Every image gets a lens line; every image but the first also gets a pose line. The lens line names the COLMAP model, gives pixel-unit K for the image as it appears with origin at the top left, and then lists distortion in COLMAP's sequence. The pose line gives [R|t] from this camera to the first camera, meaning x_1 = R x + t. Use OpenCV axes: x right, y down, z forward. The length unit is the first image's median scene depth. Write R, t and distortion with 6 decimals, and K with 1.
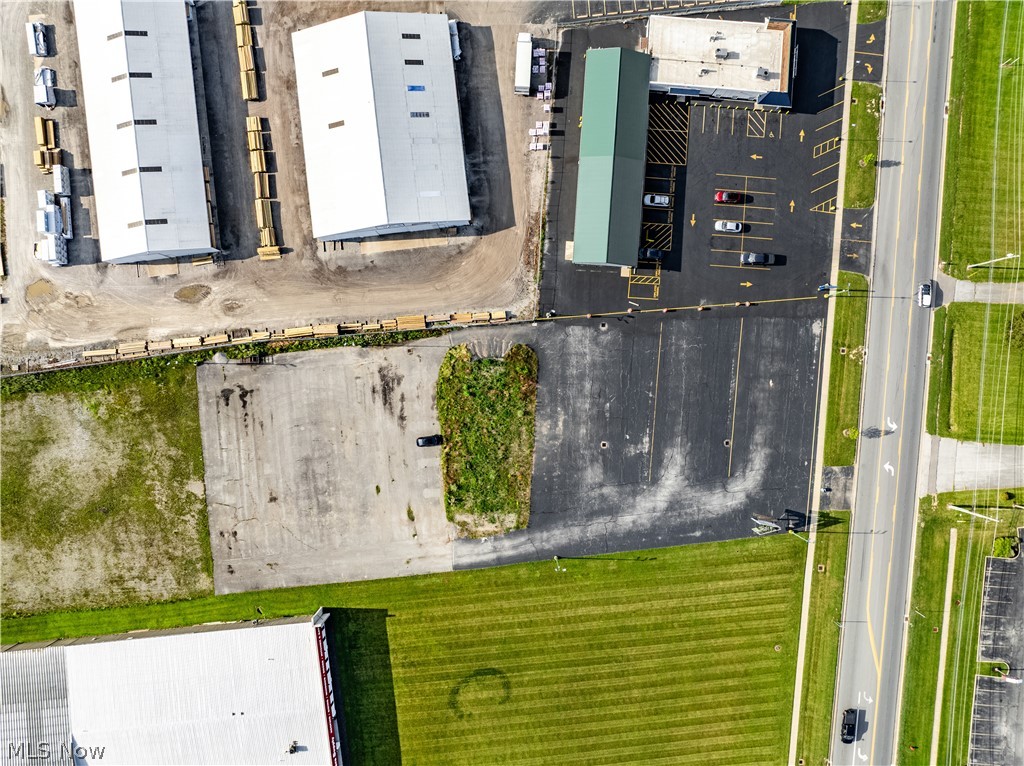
lens RADIAL K [[723.3, 0, 512.0], [0, 723.3, 383.0], [0, 0, 1]] dist [-0.036437, -0.003451]
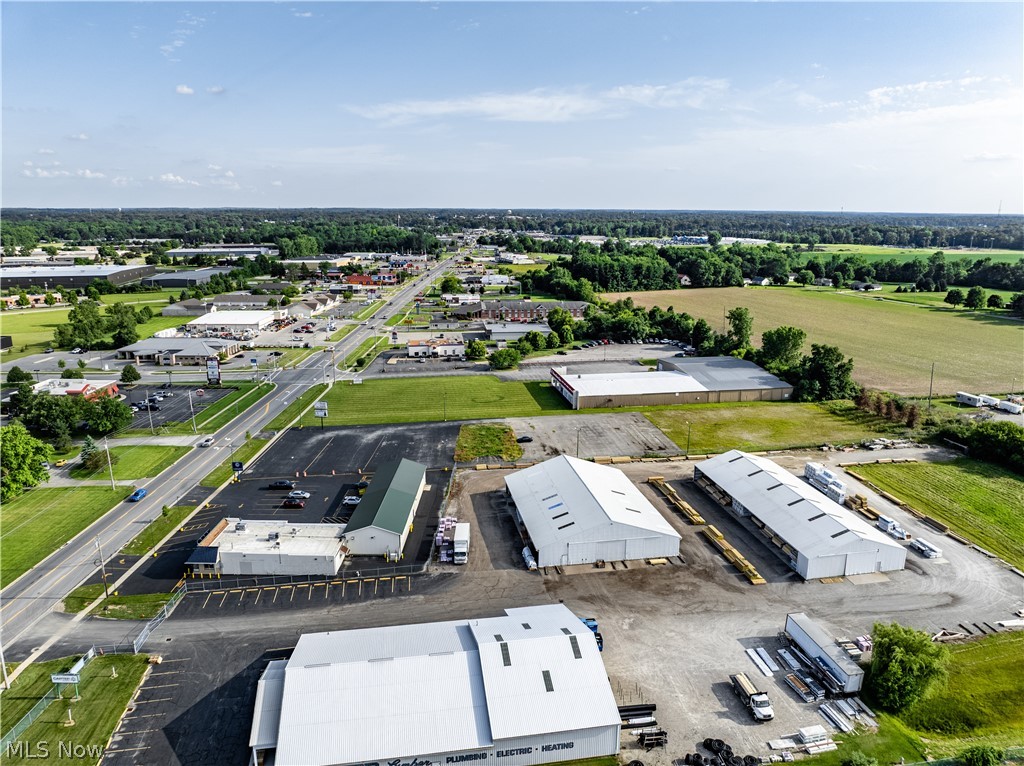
lens RADIAL K [[723.3, 0, 512.0], [0, 723.3, 383.0], [0, 0, 1]] dist [-0.036437, -0.003451]
pose [[-0.998124, 0.009044, -0.060548, 0.005757], [-0.060927, -0.243450, 0.967998, -1.392763], [-0.005986, 0.969871, 0.243544, 0.499369]]
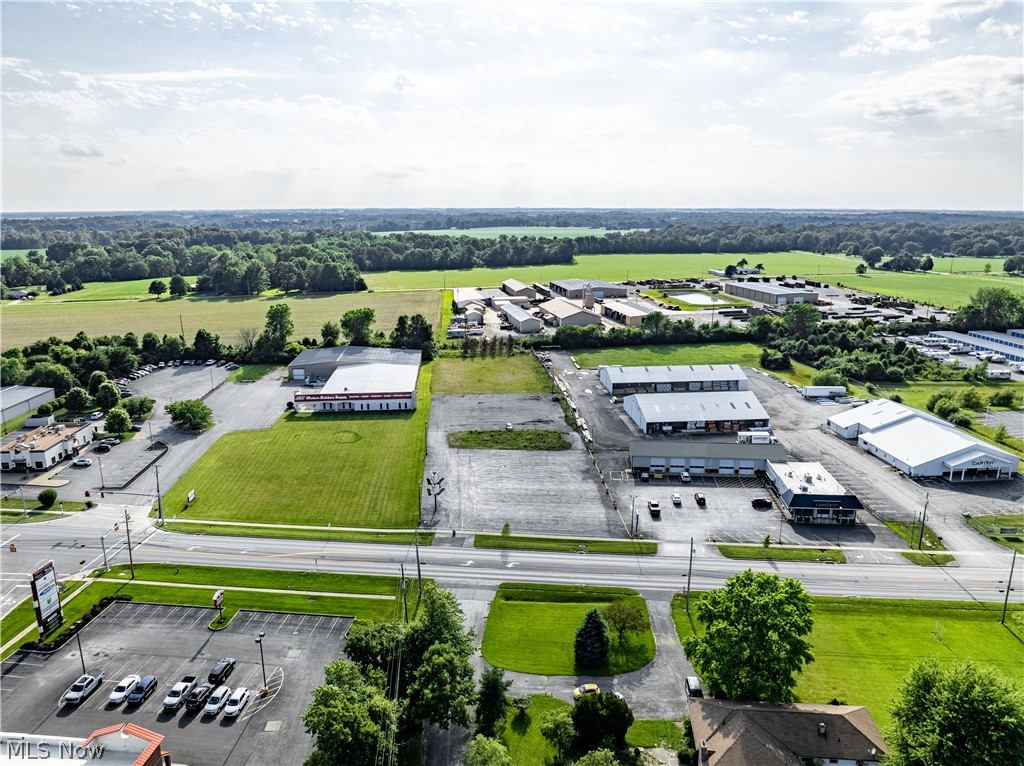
lens RADIAL K [[723.3, 0, 512.0], [0, 723.3, 383.0], [0, 0, 1]] dist [-0.036437, -0.003451]
pose [[-0.021778, 0.235127, -0.971721, 1.447253], [-0.999746, -0.010744, 0.019807, 0.041789], [-0.005783, 0.971905, 0.235301, 0.516045]]
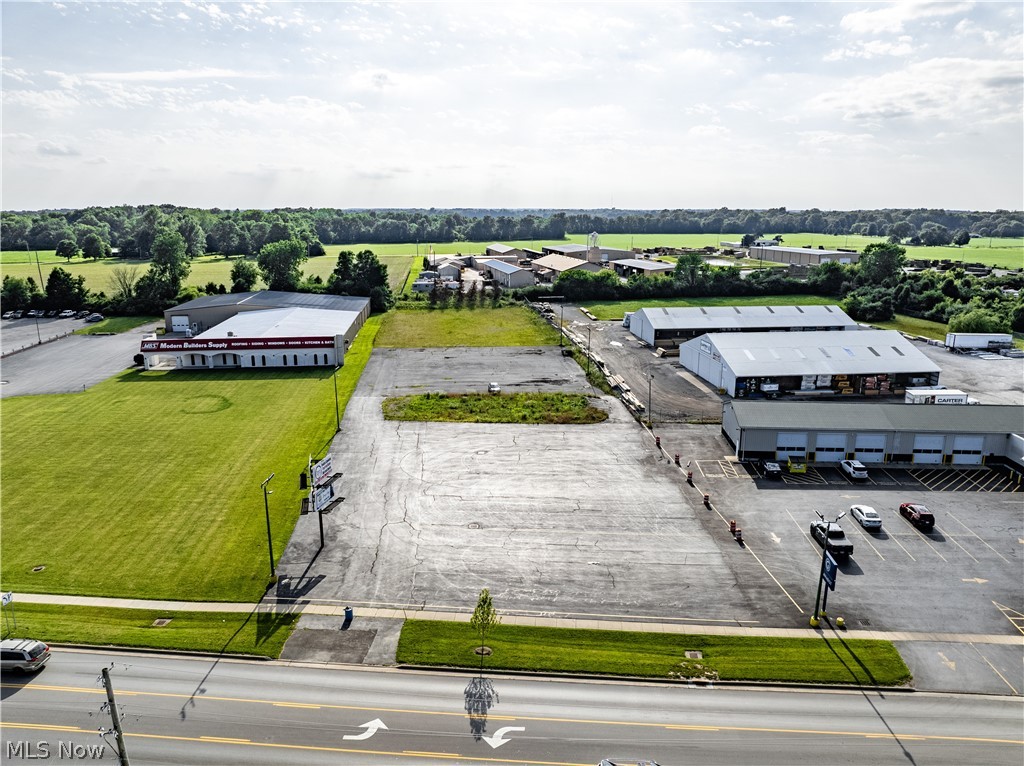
lens RADIAL K [[723.3, 0, 512.0], [0, 723.3, 383.0], [0, 0, 1]] dist [-0.036437, -0.003451]
pose [[-0.001682, 0.231651, -0.972797, 0.806855], [-0.999958, -0.009180, -0.000457, 0.056438], [-0.009037, 0.972756, 0.231657, 0.769528]]
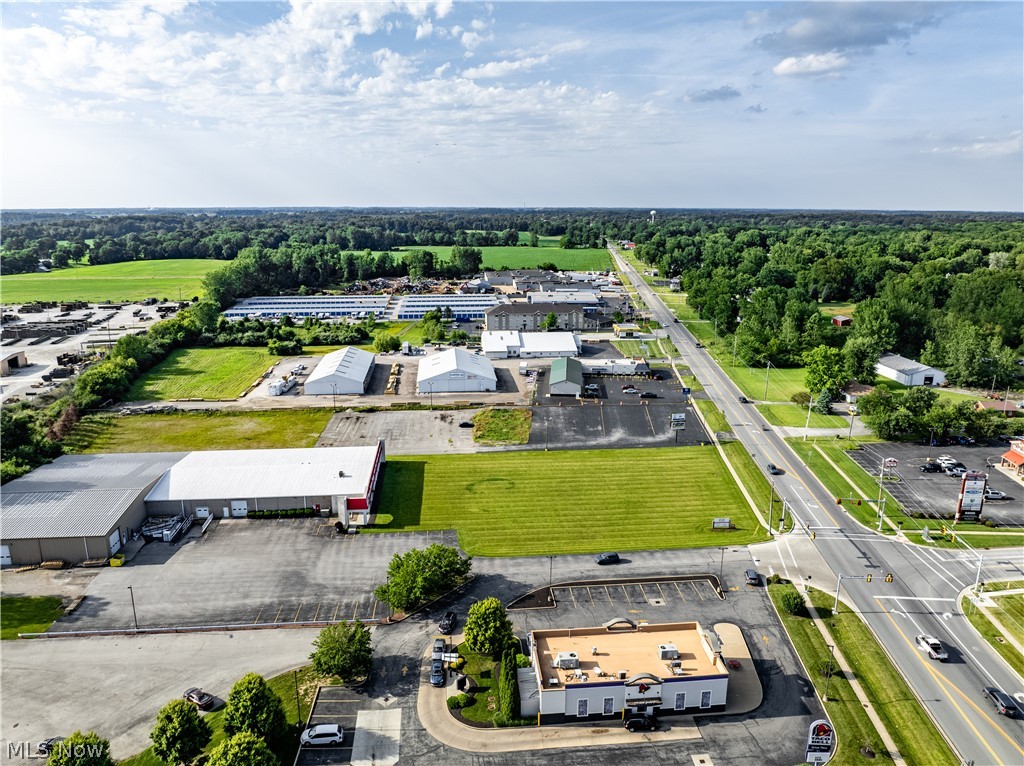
lens RADIAL K [[723.3, 0, 512.0], [0, 723.3, 383.0], [0, 0, 1]] dist [-0.036437, -0.003451]
pose [[0.999944, 0.001359, -0.010479, 0.005543], [-0.010506, 0.234106, -0.972154, 1.642988], [0.001132, 0.972210, 0.234107, 0.522398]]
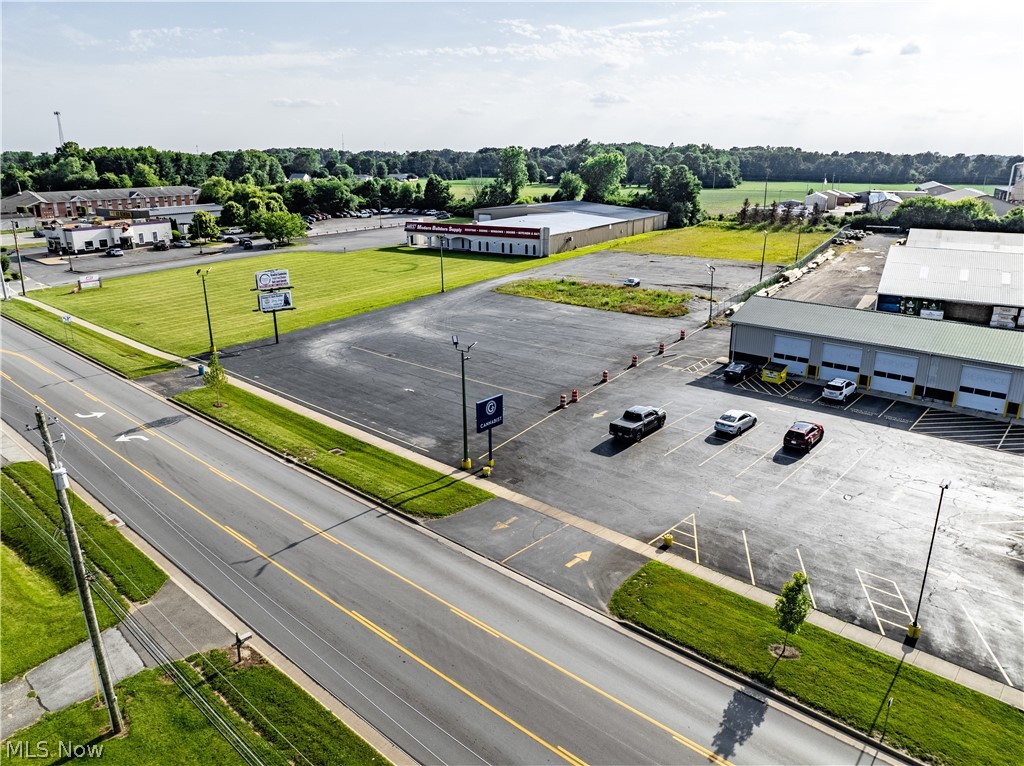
lens RADIAL K [[723.3, 0, 512.0], [0, 723.3, 383.0], [0, 0, 1]] dist [-0.036437, -0.003451]
pose [[-0.608406, 0.236827, -0.757466, 0.703621], [-0.793598, -0.189579, 0.578154, -0.354764], [-0.006677, 0.952876, 0.303286, 0.839467]]
